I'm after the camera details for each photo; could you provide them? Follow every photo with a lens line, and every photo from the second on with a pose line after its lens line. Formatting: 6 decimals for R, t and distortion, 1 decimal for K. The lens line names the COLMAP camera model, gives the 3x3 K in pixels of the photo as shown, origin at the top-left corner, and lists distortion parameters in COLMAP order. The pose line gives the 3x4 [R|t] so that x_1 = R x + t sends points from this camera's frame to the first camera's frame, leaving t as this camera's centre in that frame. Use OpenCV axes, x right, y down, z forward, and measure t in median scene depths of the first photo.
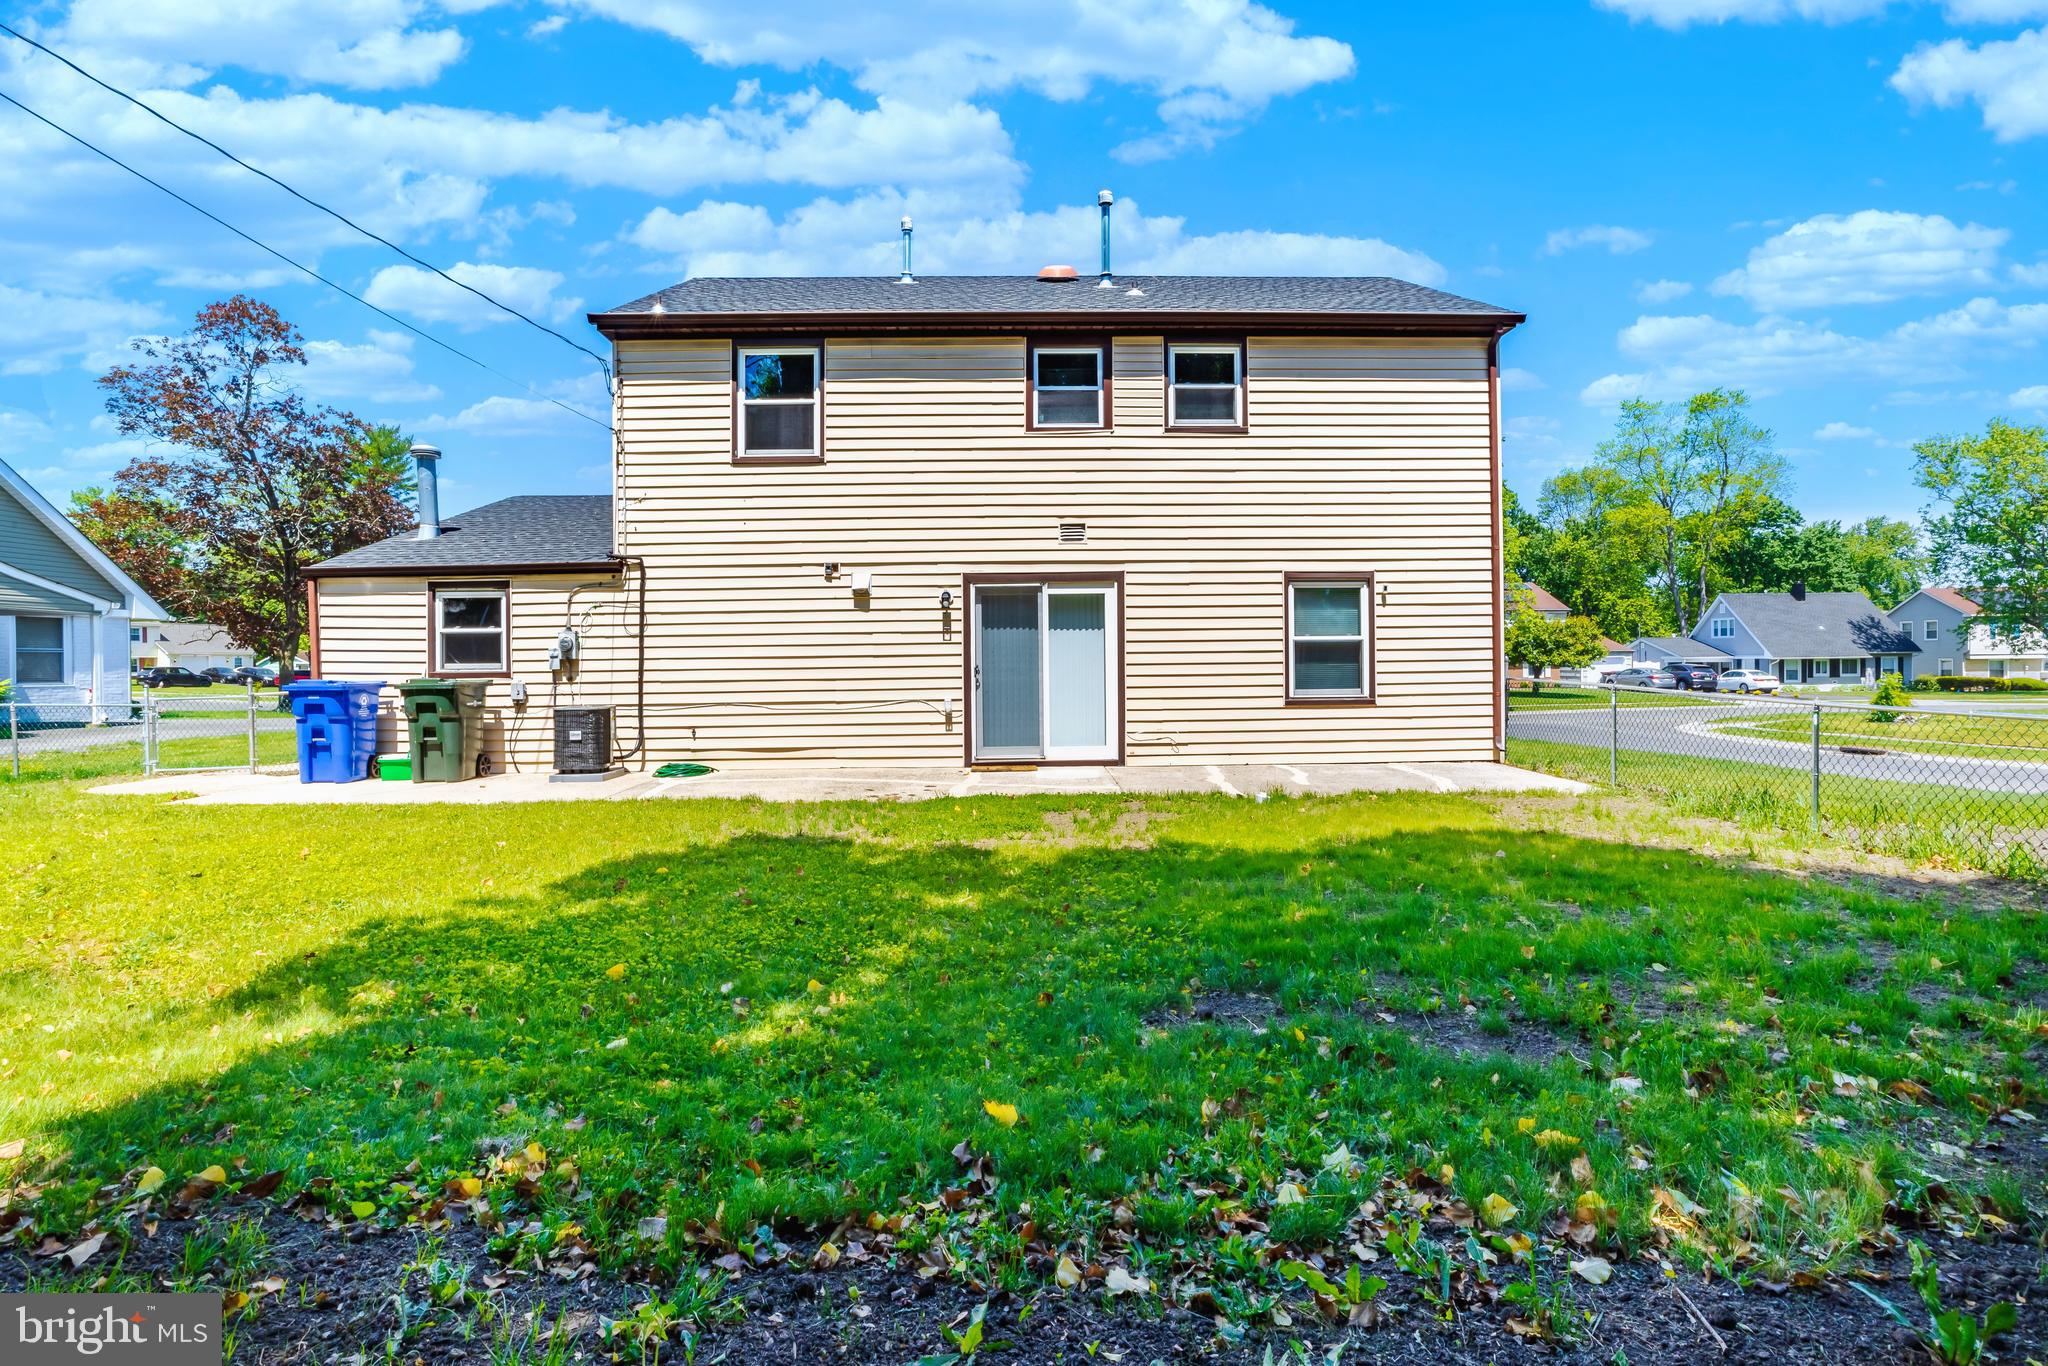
lens RADIAL K [[895.3, 0, 1020.6], [0, 895.3, 675.1], [0, 0, 1]] dist [-0.047324, 0.018190]
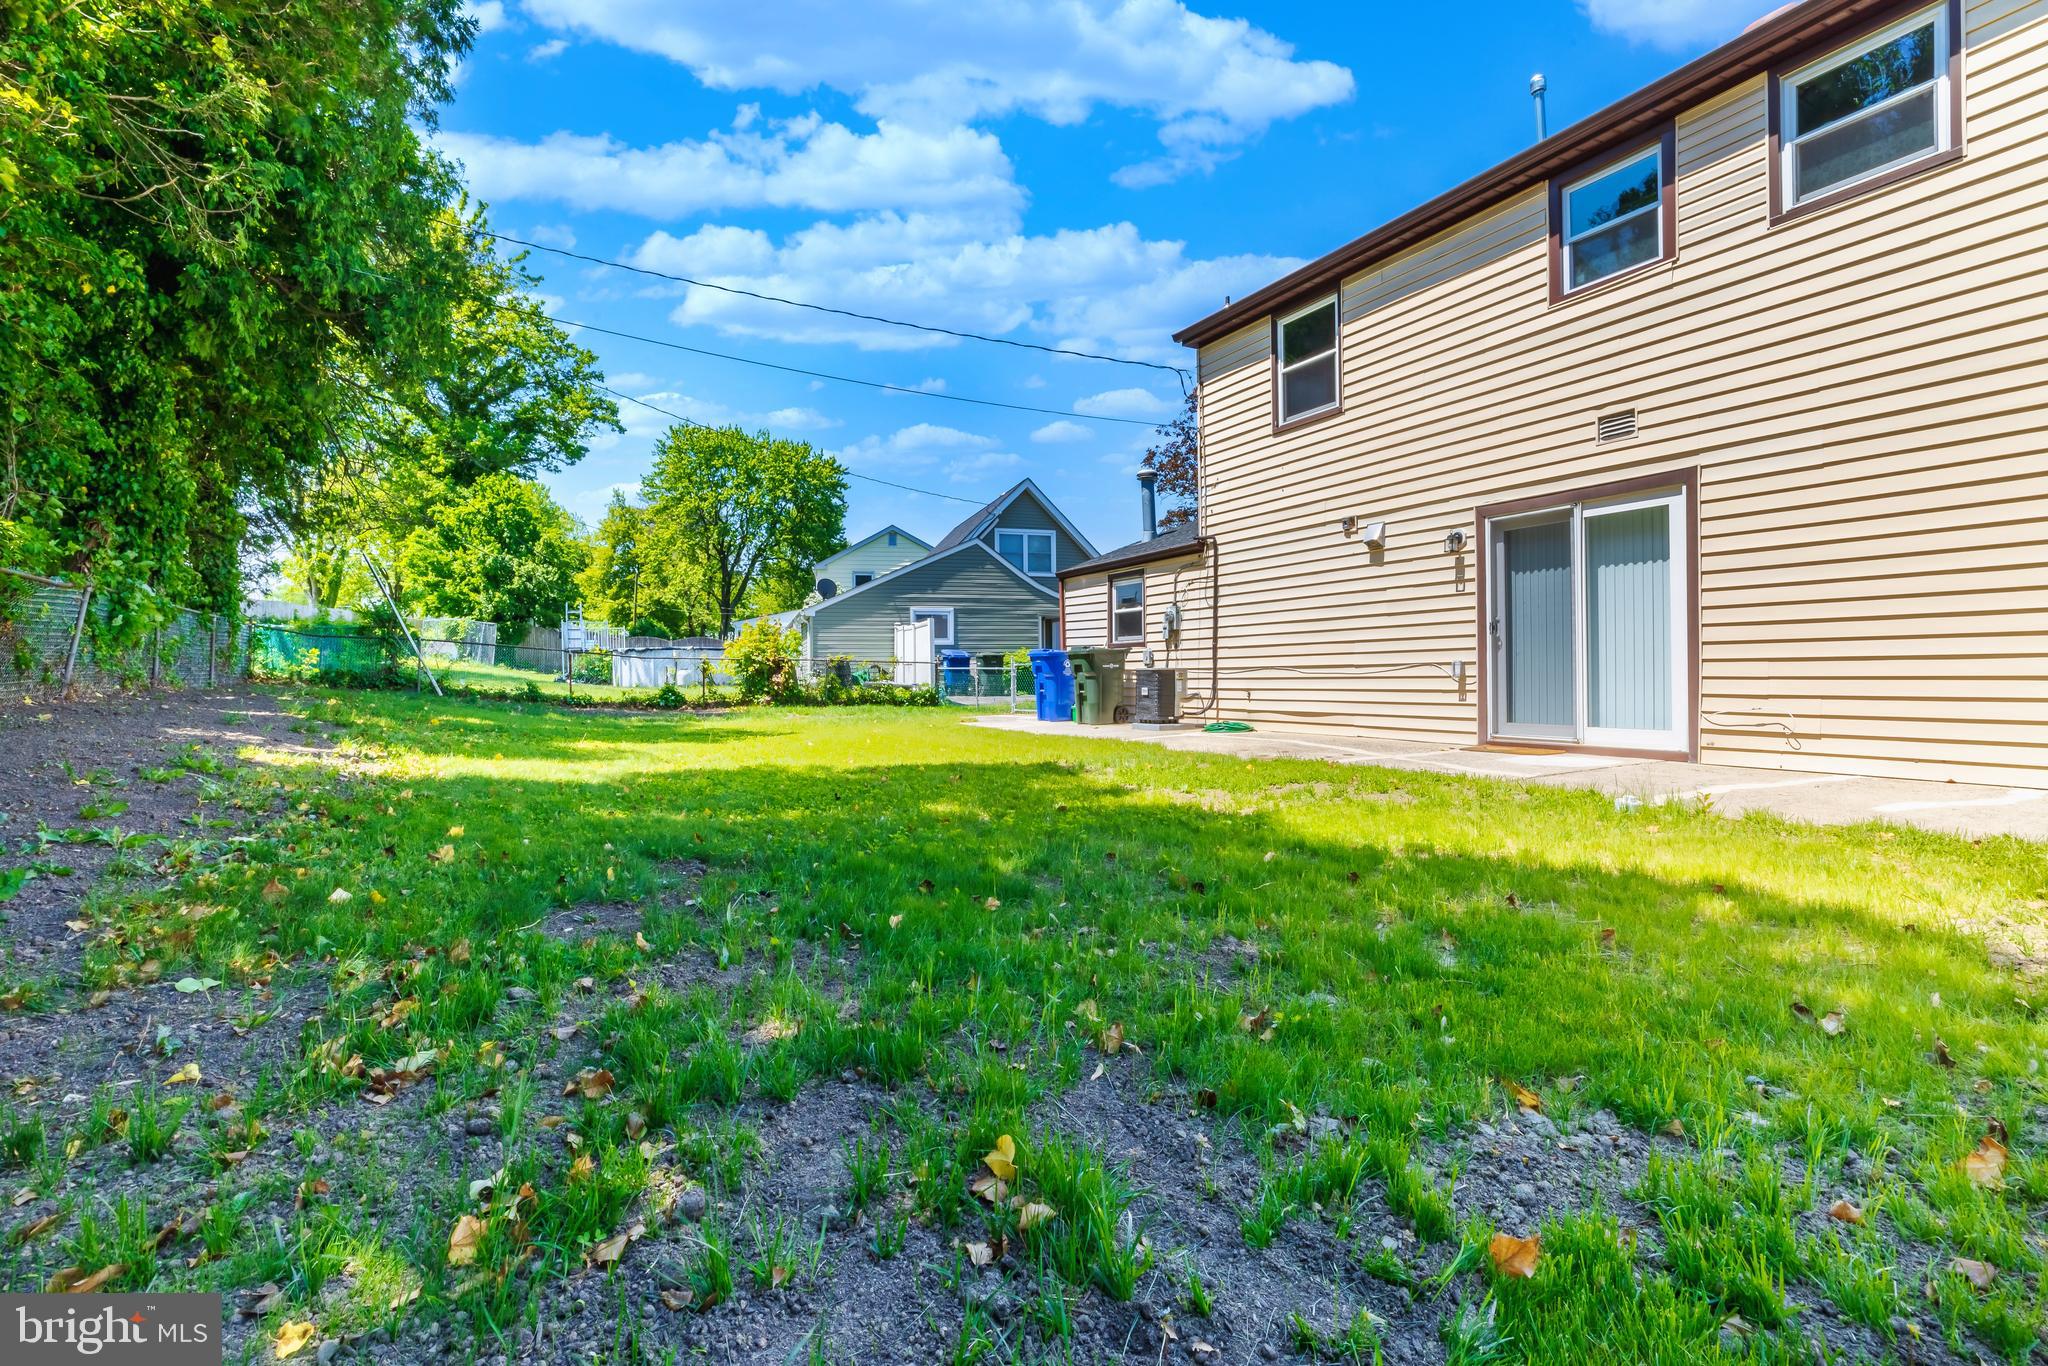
lens RADIAL K [[895.3, 0, 1020.6], [0, 895.3, 675.1], [0, 0, 1]] dist [-0.047324, 0.018190]
pose [[0.462869, 0.008541, -0.886386, 0.456312], [-0.002464, 0.999962, 0.008349, 0.032996], [0.886423, -0.001680, 0.462872, 0.262059]]
